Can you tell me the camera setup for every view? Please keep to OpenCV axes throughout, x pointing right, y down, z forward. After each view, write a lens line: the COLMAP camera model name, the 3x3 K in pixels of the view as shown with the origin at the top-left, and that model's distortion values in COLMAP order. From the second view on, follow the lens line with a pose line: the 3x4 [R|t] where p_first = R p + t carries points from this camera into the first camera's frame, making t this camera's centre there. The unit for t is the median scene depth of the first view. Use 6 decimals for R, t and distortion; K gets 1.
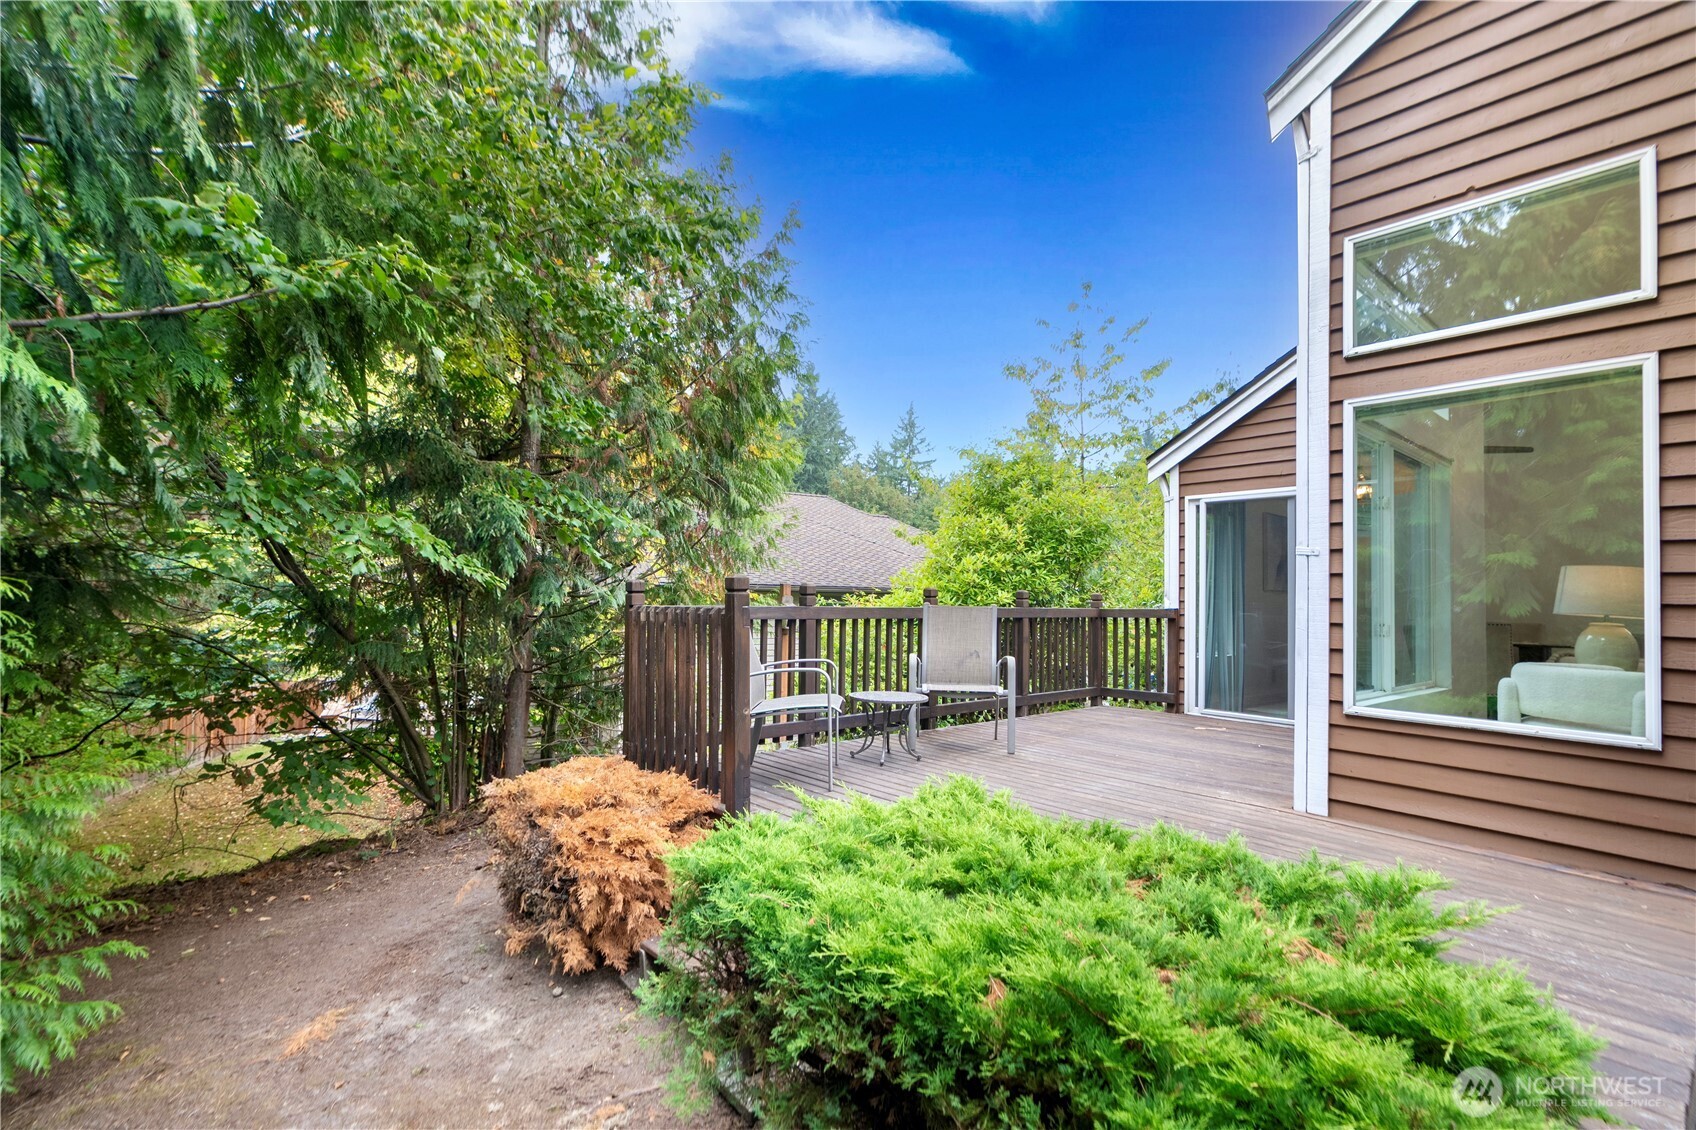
lens RADIAL K [[777.3, 0, 846.6], [0, 777.3, 568.3], [0, 0, 1]] dist [0.003367, 0.000176]
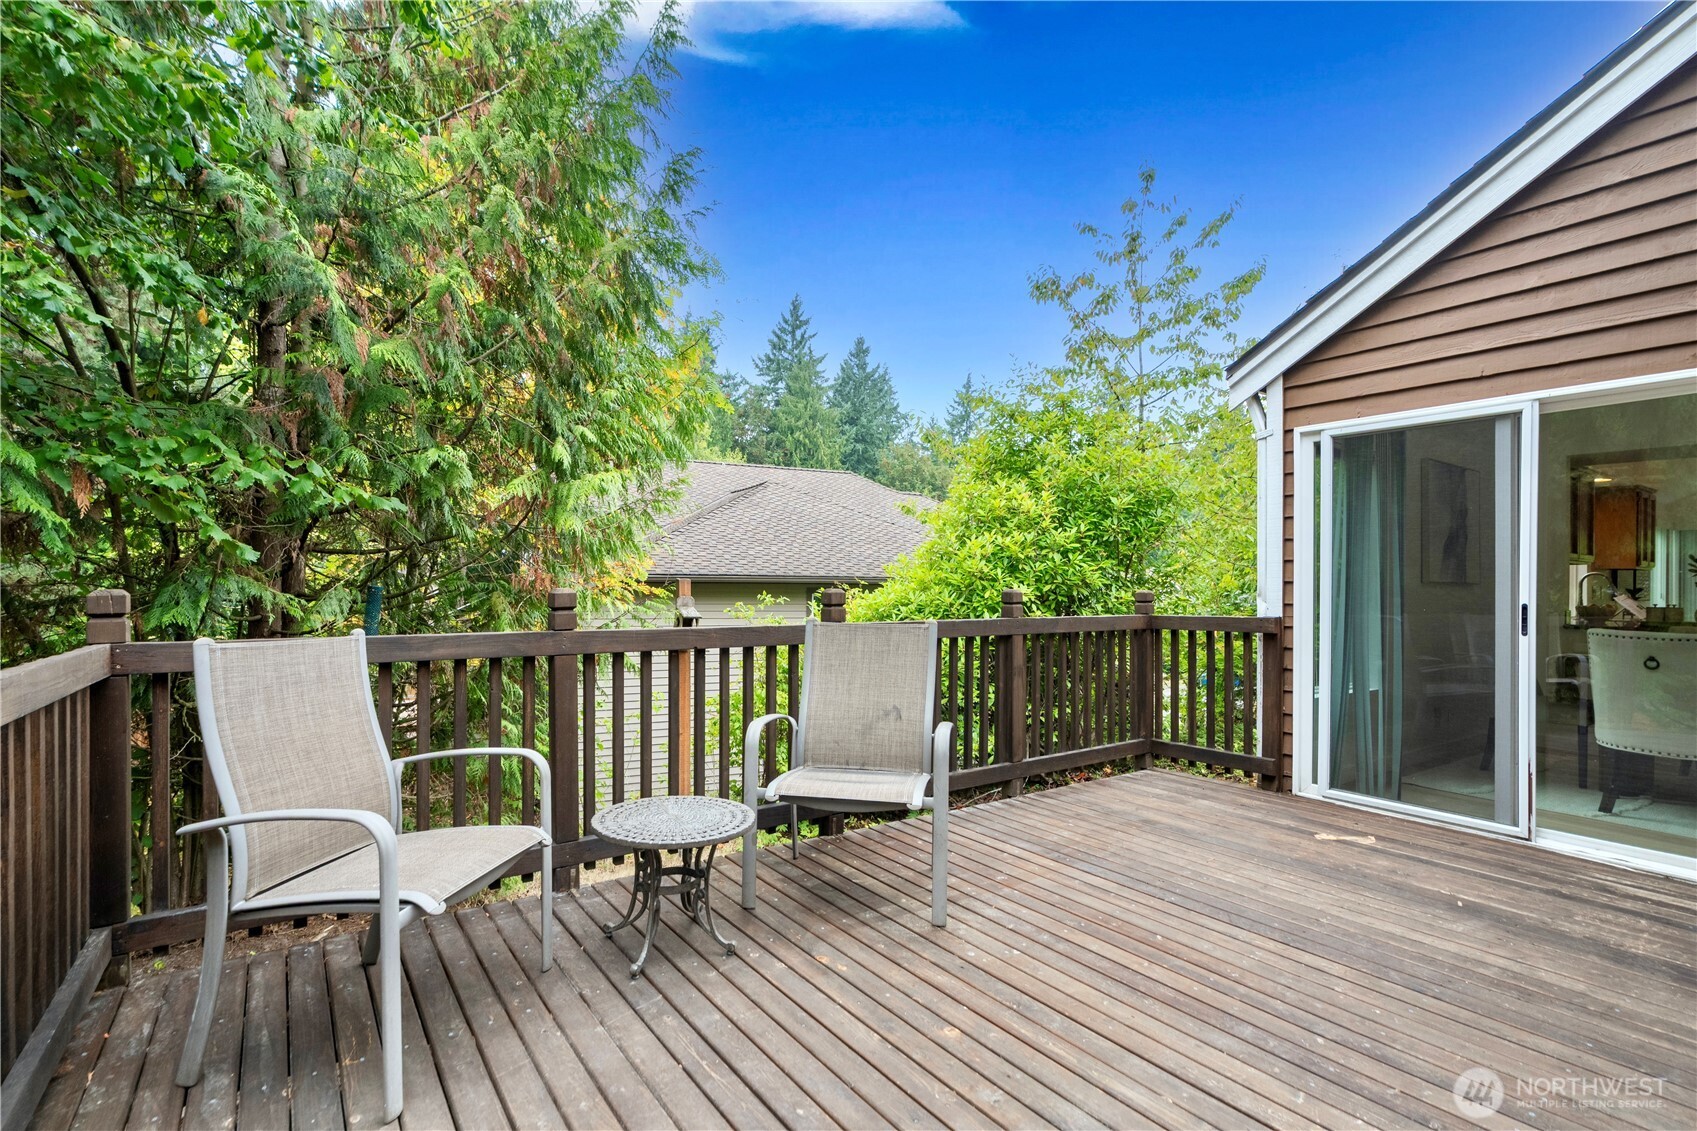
lens RADIAL K [[777.8, 0, 849.4], [0, 777.8, 571.7], [0, 0, 1]] dist [0.003367, 0.000176]
pose [[0.996005, -0.008762, -0.088871, 0.104107], [0.010737, 0.999705, 0.021774, 0.000129], [0.088654, -0.022642, 0.995805, 0.262299]]
